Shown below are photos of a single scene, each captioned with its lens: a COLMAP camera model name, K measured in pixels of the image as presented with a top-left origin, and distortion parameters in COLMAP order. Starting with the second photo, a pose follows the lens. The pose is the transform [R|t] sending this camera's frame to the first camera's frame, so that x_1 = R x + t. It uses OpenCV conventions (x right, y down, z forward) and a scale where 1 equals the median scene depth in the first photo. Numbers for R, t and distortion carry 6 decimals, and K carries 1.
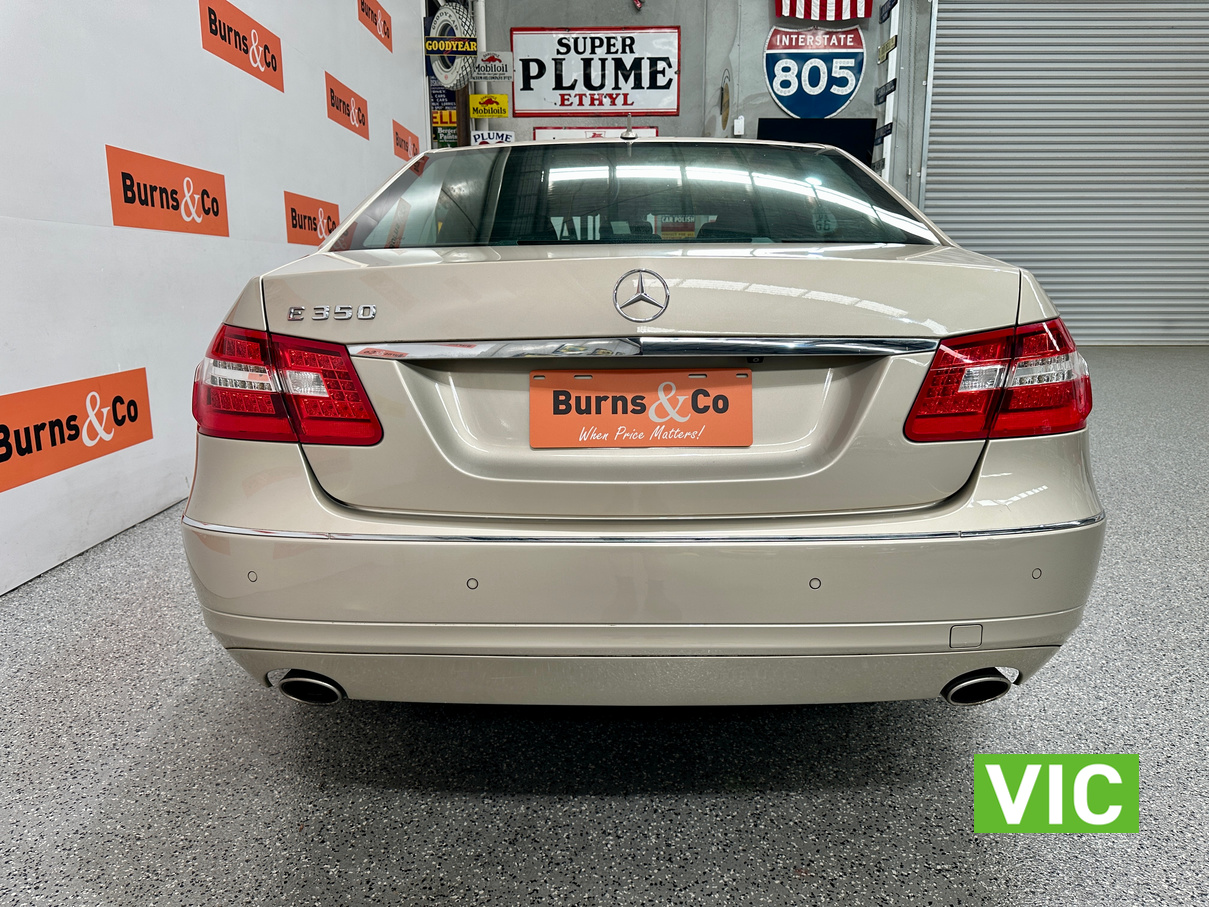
lens RADIAL K [[860.9, 0, 607.1], [0, 860.9, 455.3], [0, 0, 1]] dist [0.022414, -0.022207]
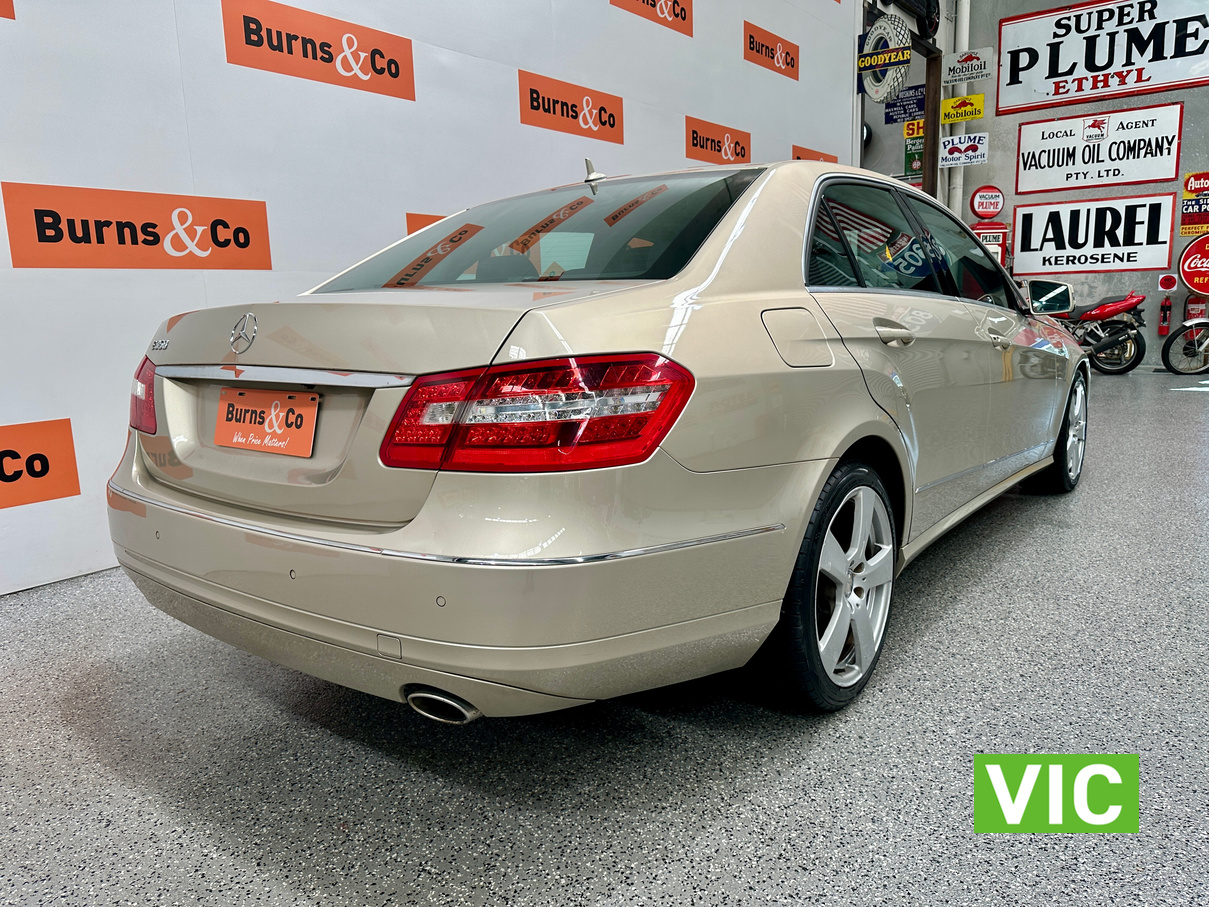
lens RADIAL K [[860.9, 0, 613.7], [0, 860.9, 459.2], [0, 0, 1]] dist [0.022414, -0.022207]
pose [[0.798505, 0.091043, -0.595064, 0.150186], [-0.096951, 0.995043, 0.022141, -0.009358], [0.594130, 0.040012, 0.803373, 0.033745]]
